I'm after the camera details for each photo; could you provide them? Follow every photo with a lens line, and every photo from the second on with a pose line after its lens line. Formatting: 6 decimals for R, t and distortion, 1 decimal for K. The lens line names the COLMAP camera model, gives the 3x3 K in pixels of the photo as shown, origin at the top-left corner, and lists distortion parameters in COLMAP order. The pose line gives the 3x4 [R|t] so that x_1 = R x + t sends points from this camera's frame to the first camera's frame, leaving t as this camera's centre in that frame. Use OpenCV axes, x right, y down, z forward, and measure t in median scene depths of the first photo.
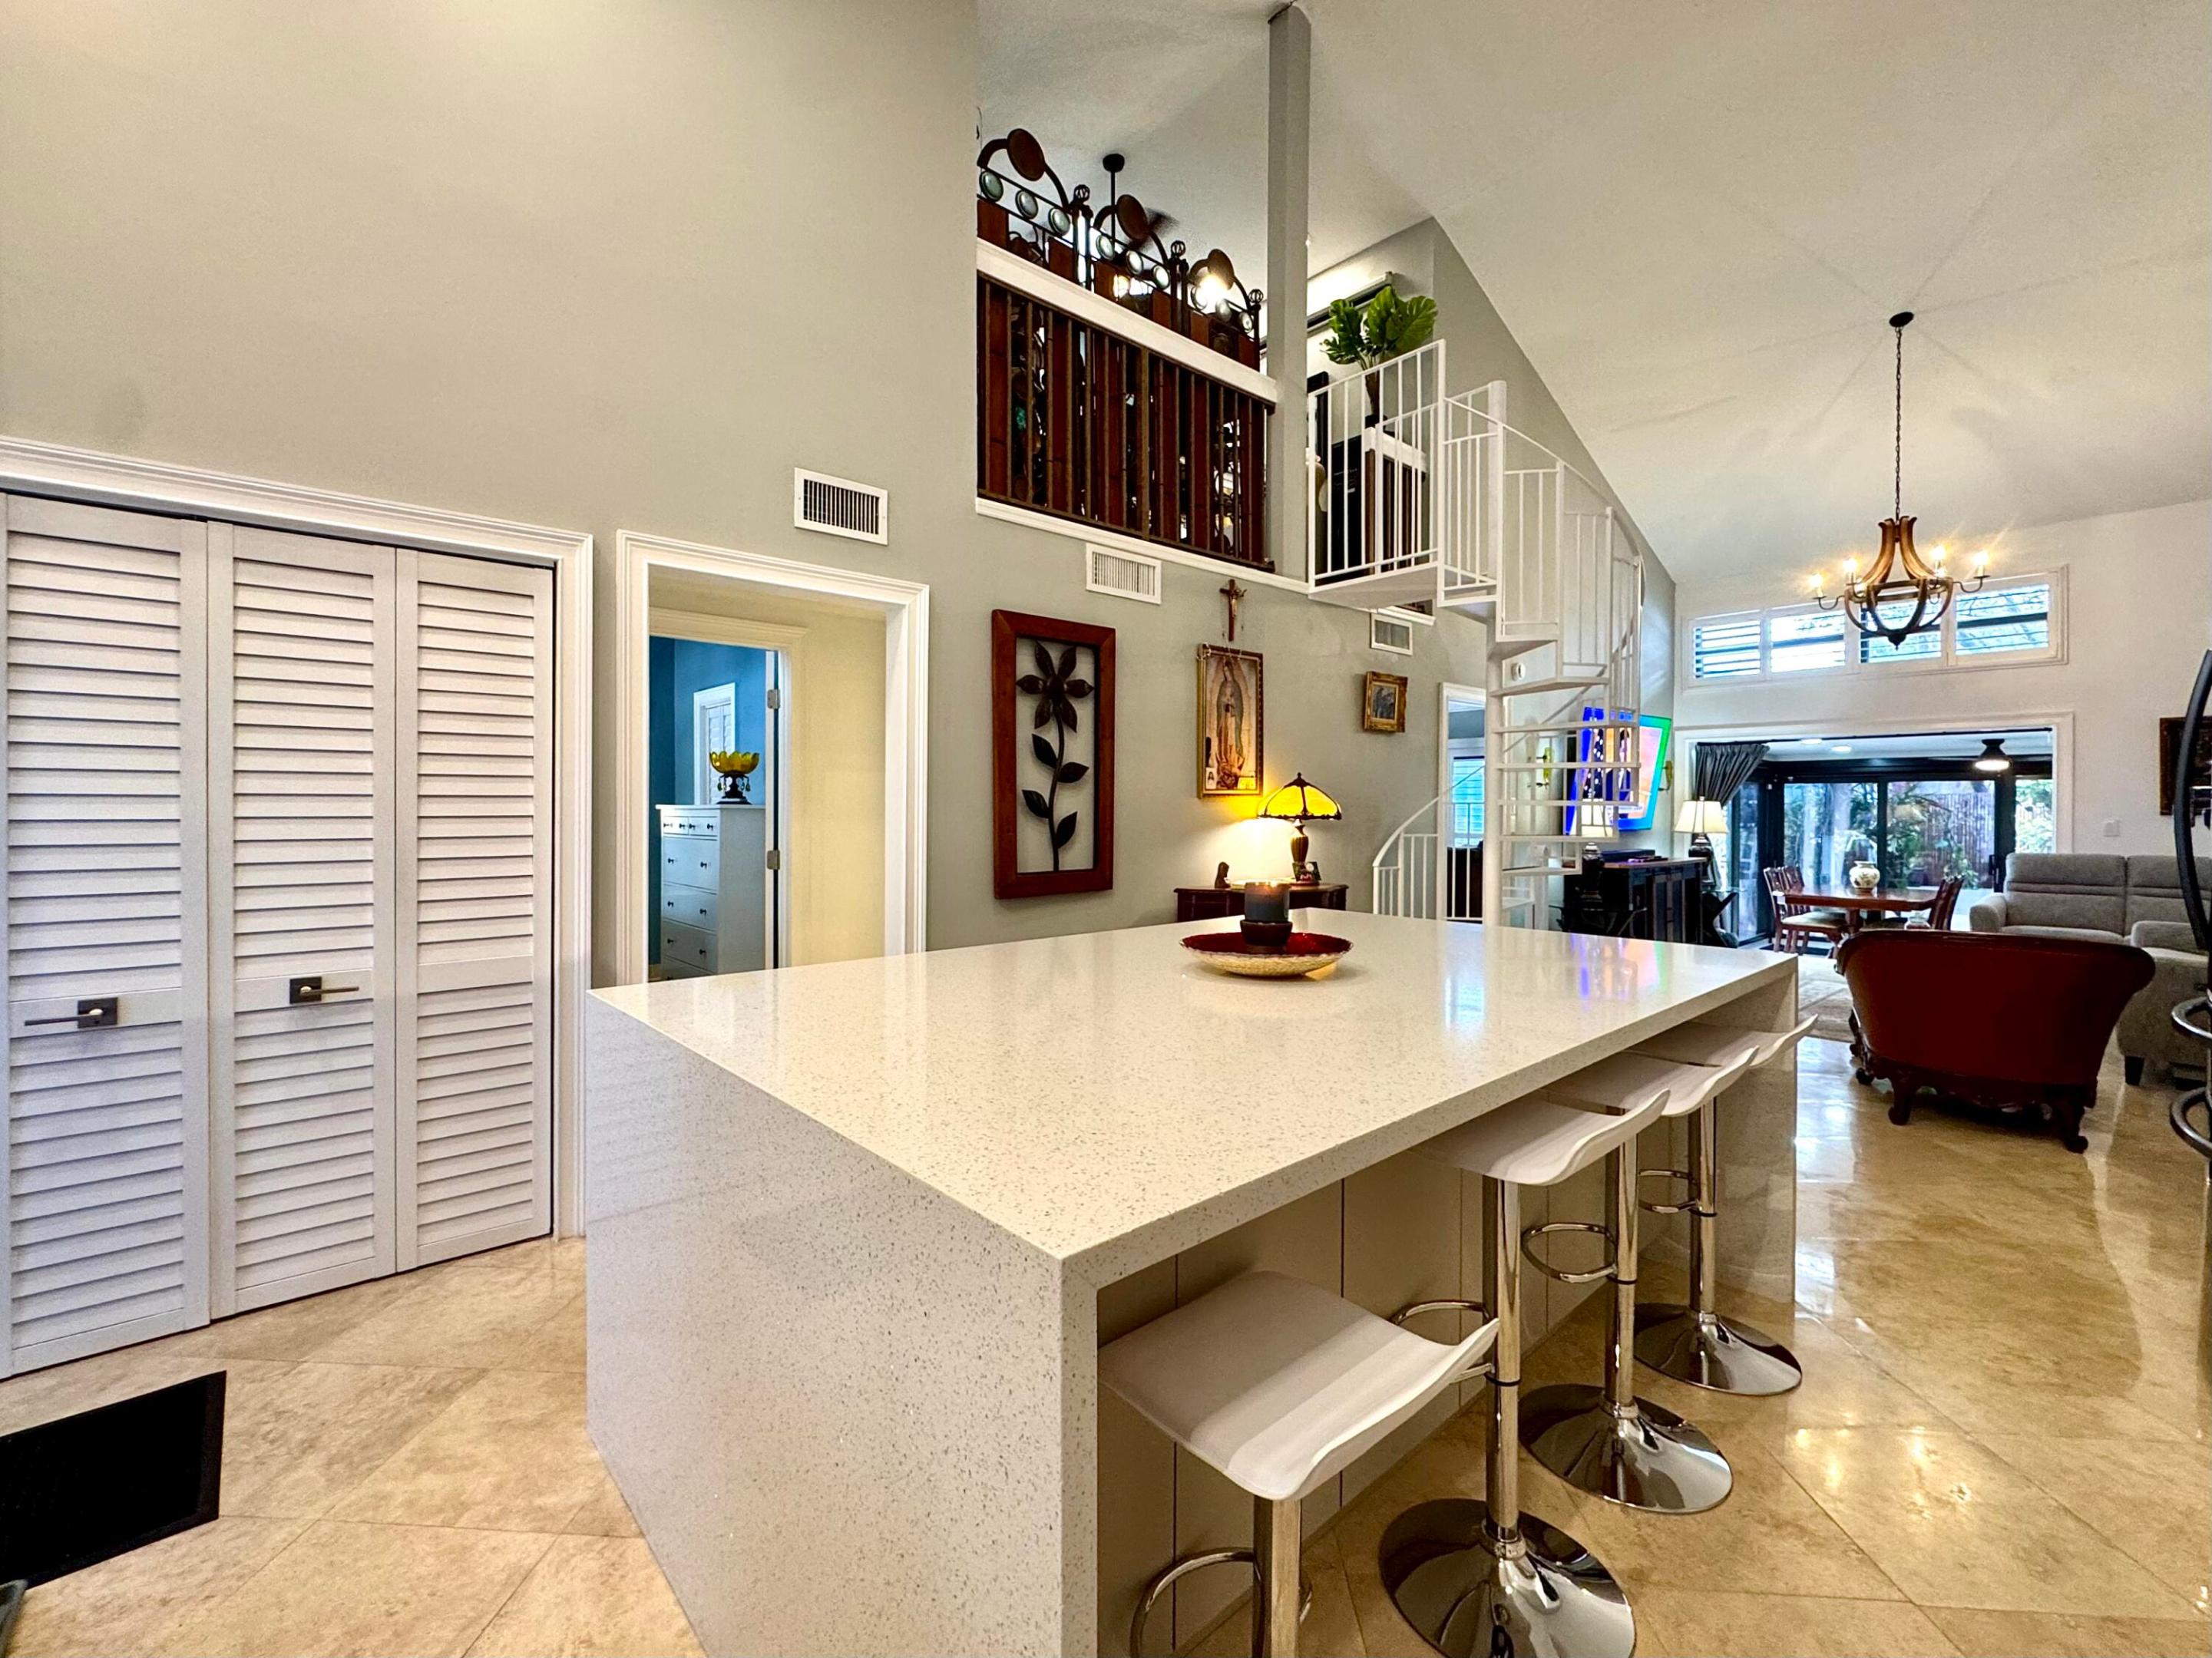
lens RADIAL K [[940.1, 0, 1091.6], [0, 940.1, 813.1], [0, 0, 1]] dist [-0.001209, -0.000236]
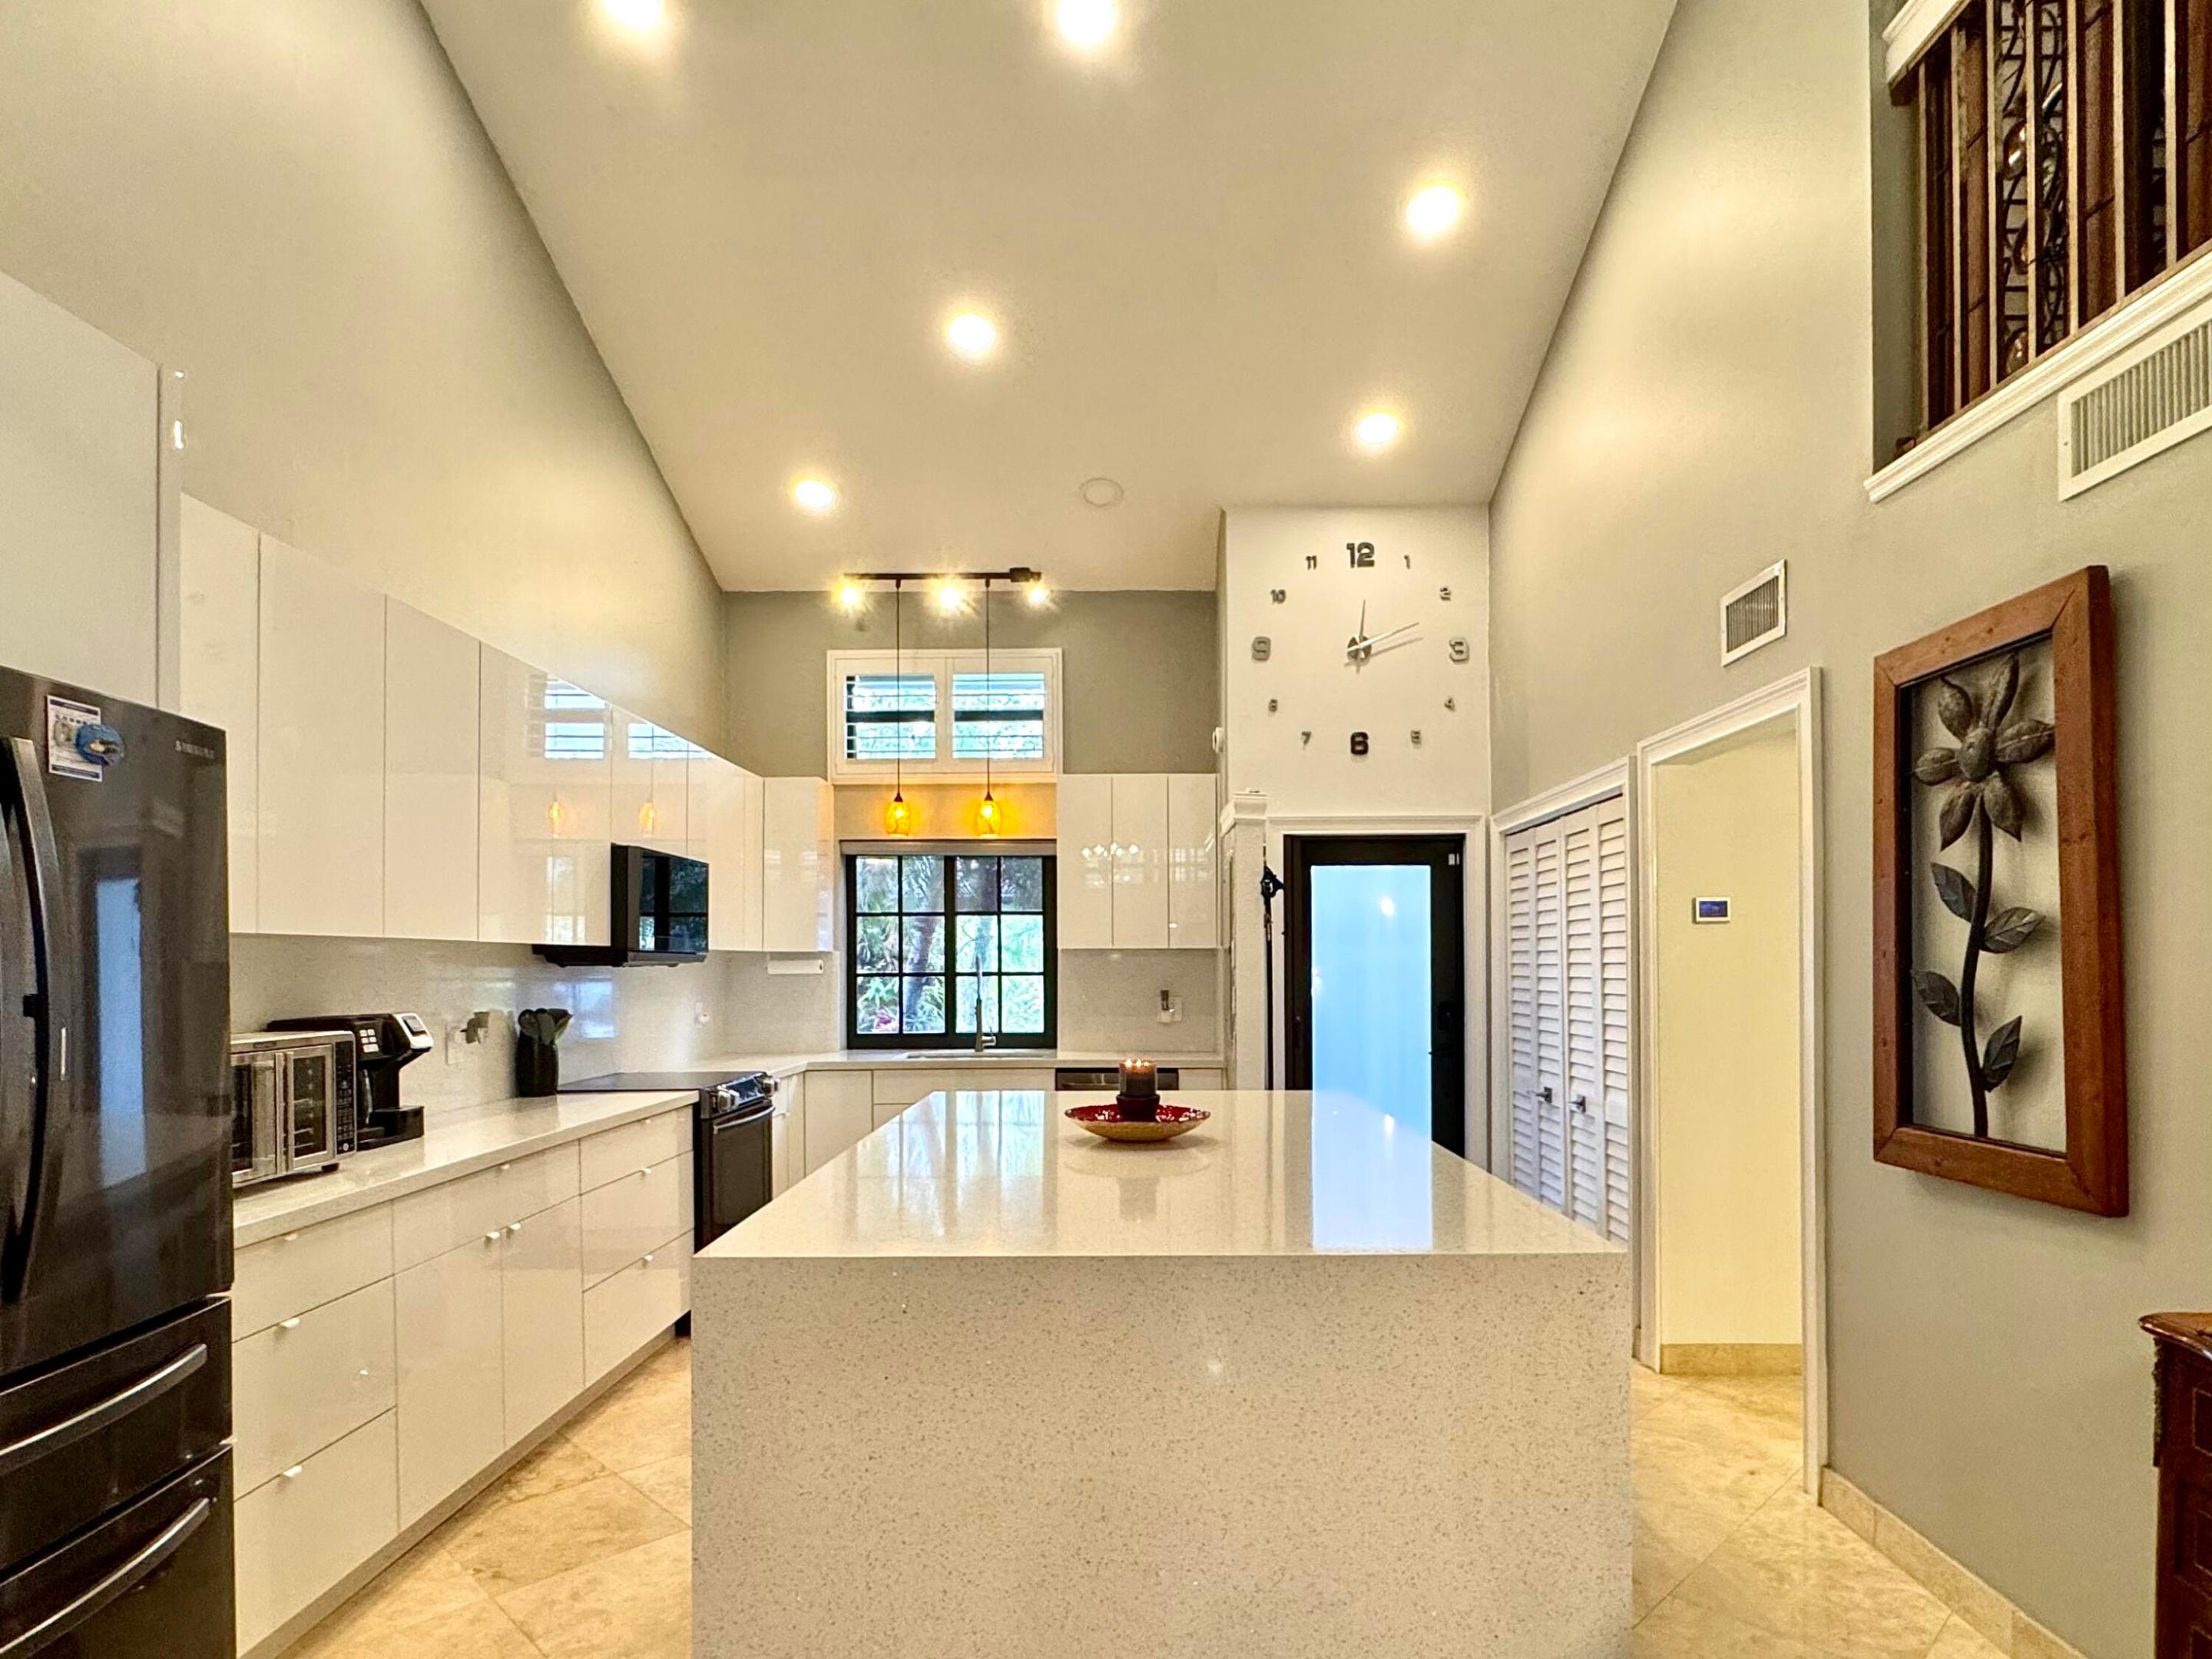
lens RADIAL K [[1208.6, 0, 1122.6], [0, 1208.6, 956.4], [0, 0, 1]] dist [-0.000868, 0.000335]
pose [[-0.663633, -0.004631, -0.748044, 0.656533], [-0.003016, 0.999989, -0.003516, -0.025644], [0.748052, -0.000077, -0.663640, 0.992617]]
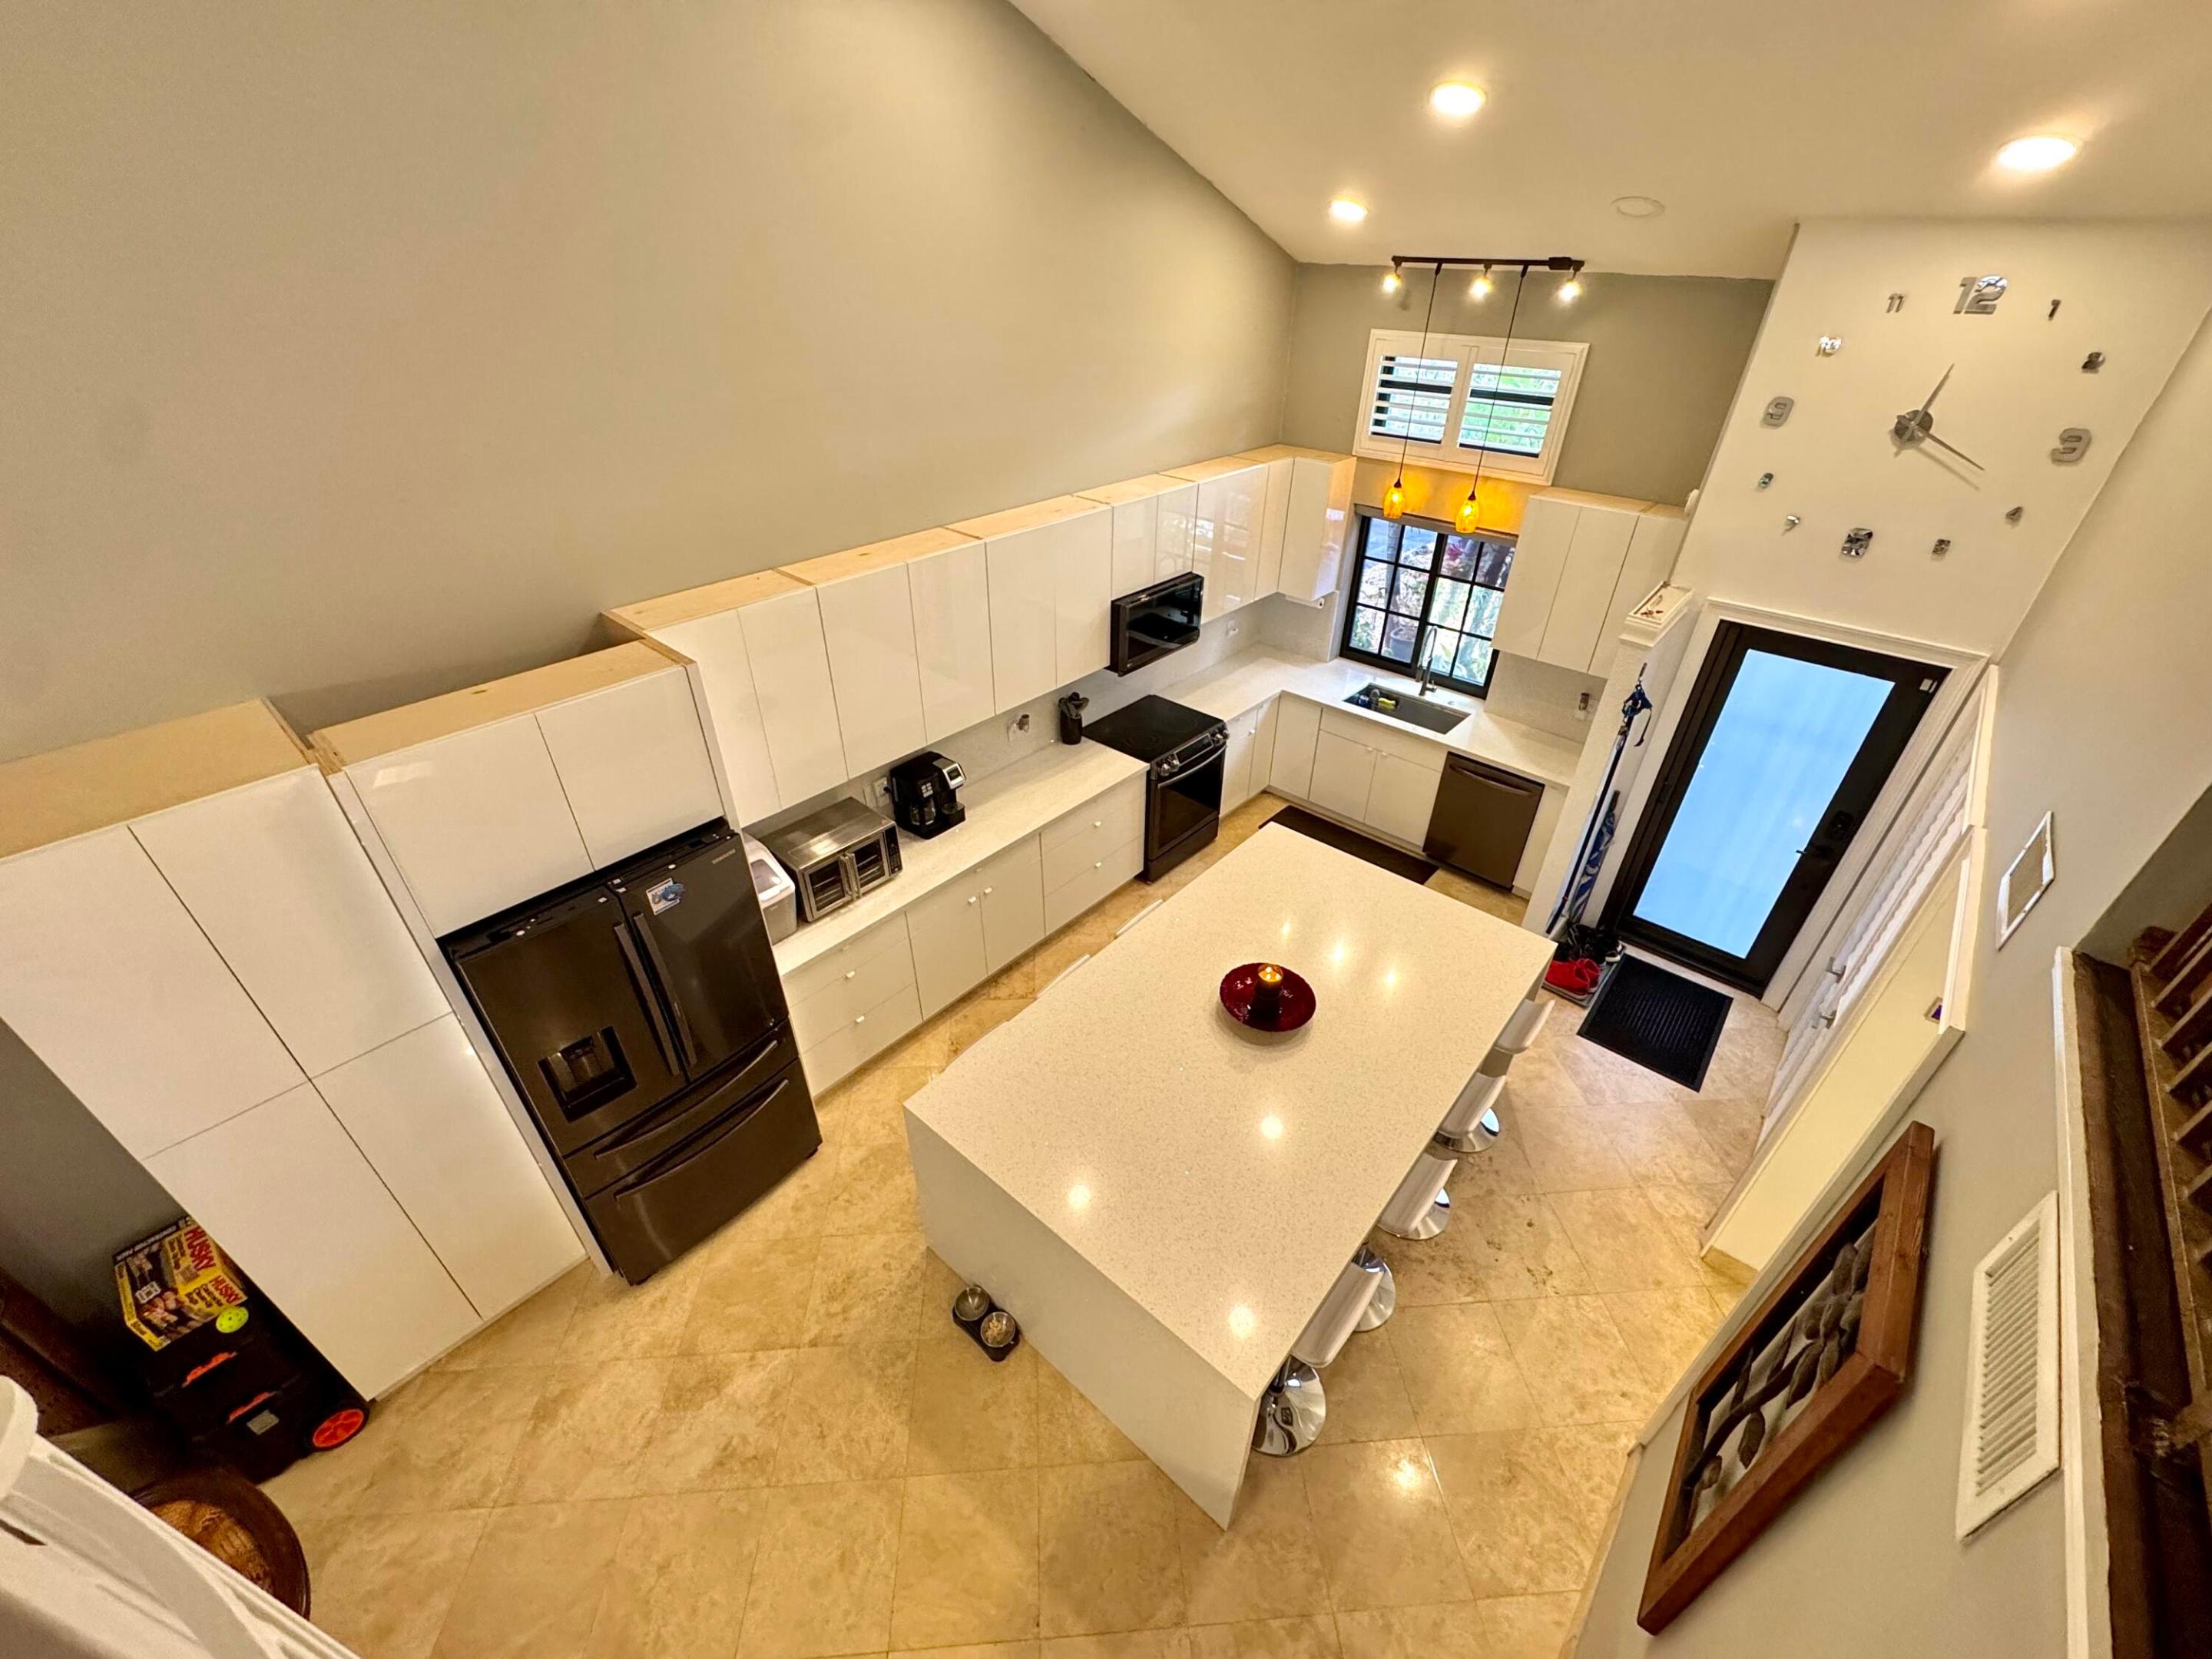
lens RADIAL K [[883.7, 0, 1105.3], [0, 883.7, 824.0], [0, 0, 1]] dist [-0.004886, 0.000575]
pose [[-0.991131, 0.061277, -0.117920, 0.330316], [-0.014705, 0.831324, 0.555593, -0.527461], [0.132075, 0.552399, -0.823050, 1.078898]]
